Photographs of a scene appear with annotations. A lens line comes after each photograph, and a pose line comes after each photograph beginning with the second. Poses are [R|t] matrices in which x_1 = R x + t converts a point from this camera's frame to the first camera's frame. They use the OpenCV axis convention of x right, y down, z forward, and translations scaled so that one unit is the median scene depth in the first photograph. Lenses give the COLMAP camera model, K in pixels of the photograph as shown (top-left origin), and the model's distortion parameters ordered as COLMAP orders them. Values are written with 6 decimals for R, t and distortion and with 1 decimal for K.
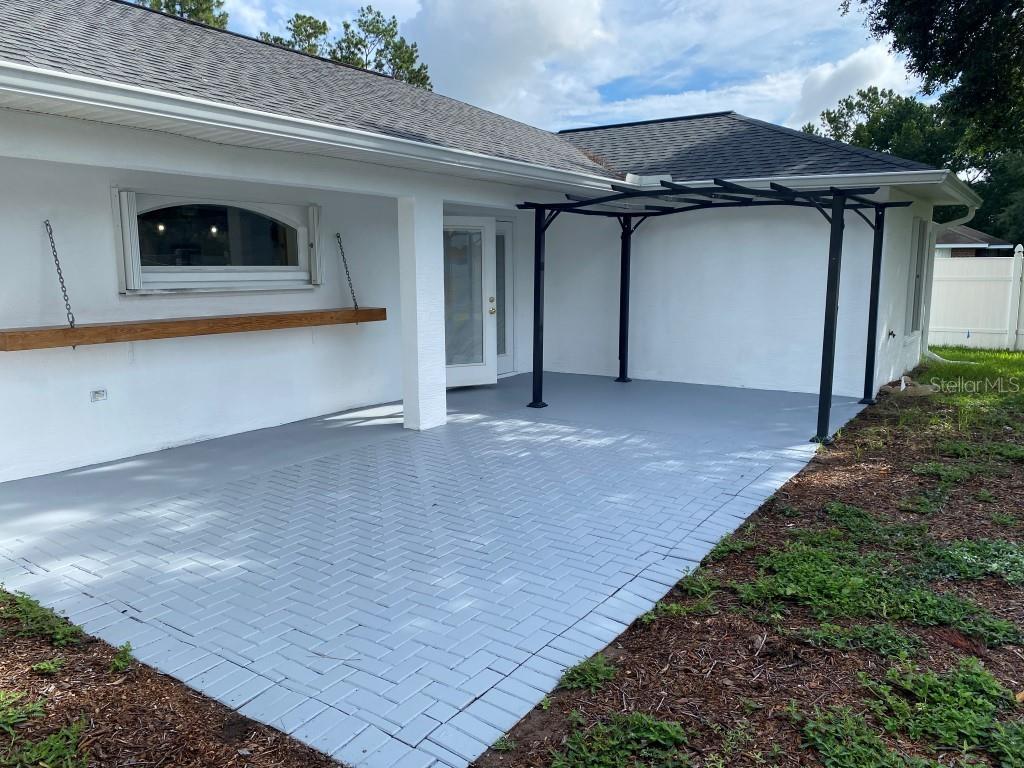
lens RADIAL K [[782.4, 0, 493.9], [0, 782.4, 378.4], [0, 0, 1]] dist [-0.002259, -0.005880]
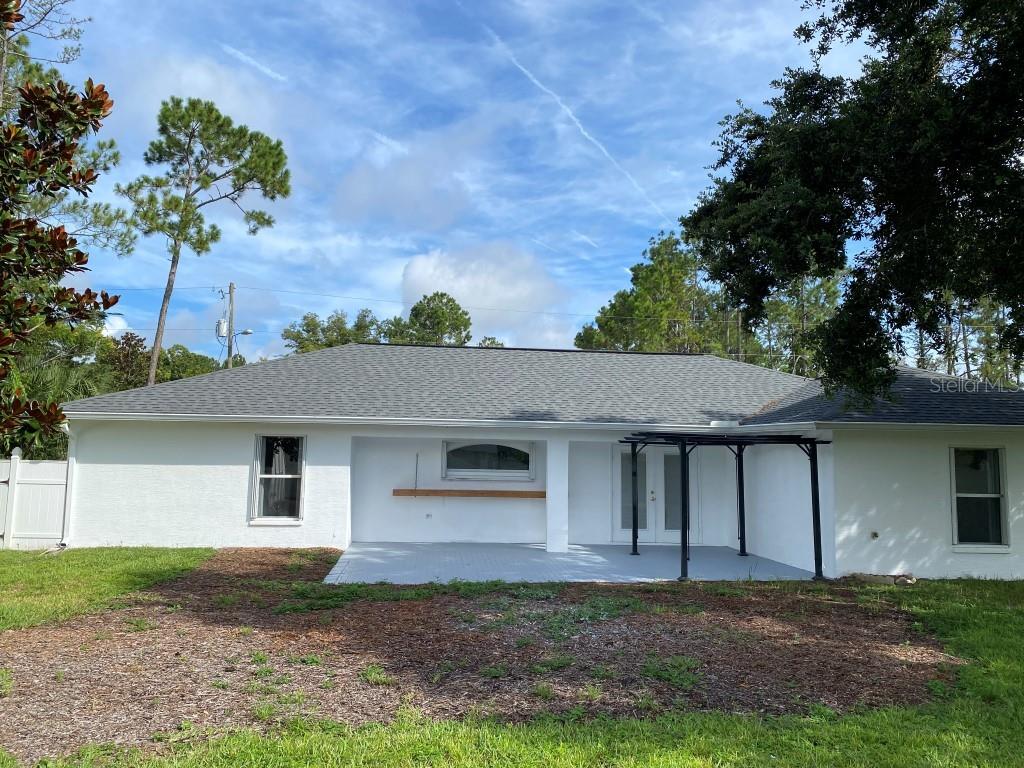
lens RADIAL K [[782.4, 0, 493.9], [0, 782.4, 378.4], [0, 0, 1]] dist [-0.002259, -0.005880]
pose [[0.624586, -0.055537, -0.778979, 1.406285], [-0.133113, 0.975301, -0.176264, 0.003053], [0.769528, 0.213784, 0.601767, -0.442647]]
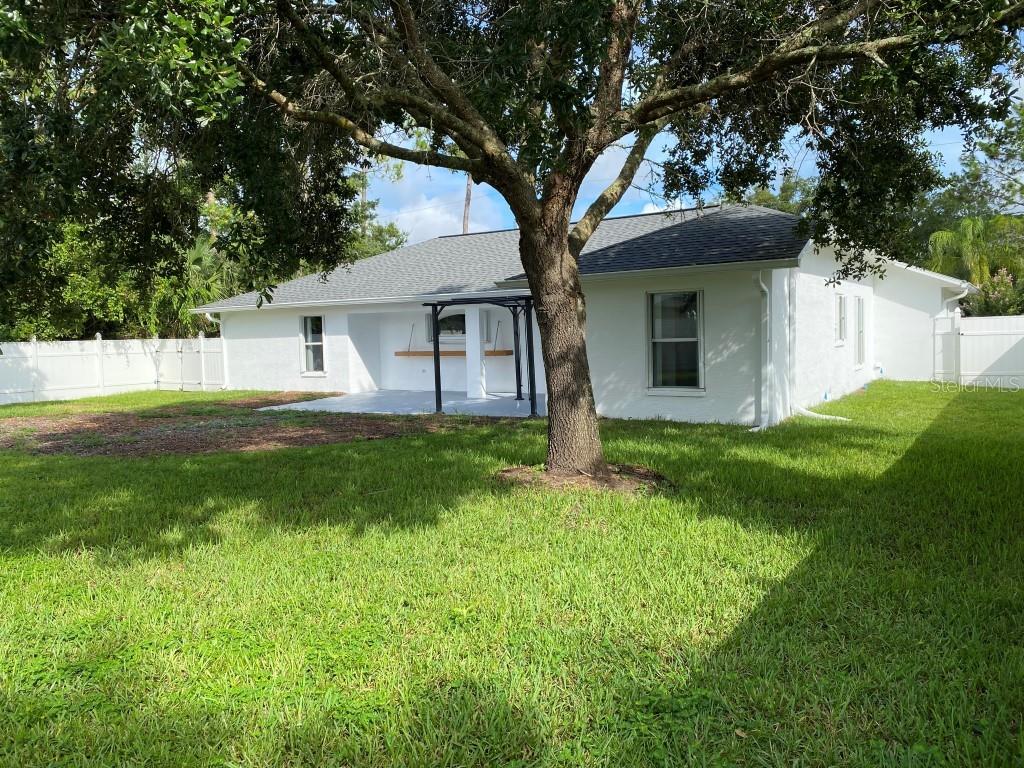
lens RADIAL K [[782.4, 0, 493.9], [0, 782.4, 378.4], [0, 0, 1]] dist [-0.002259, -0.005880]
pose [[0.013999, 0.064842, -0.997797, 2.390180], [-0.116962, 0.991151, 0.062769, -0.162515], [0.993038, 0.115825, 0.021459, 0.986062]]
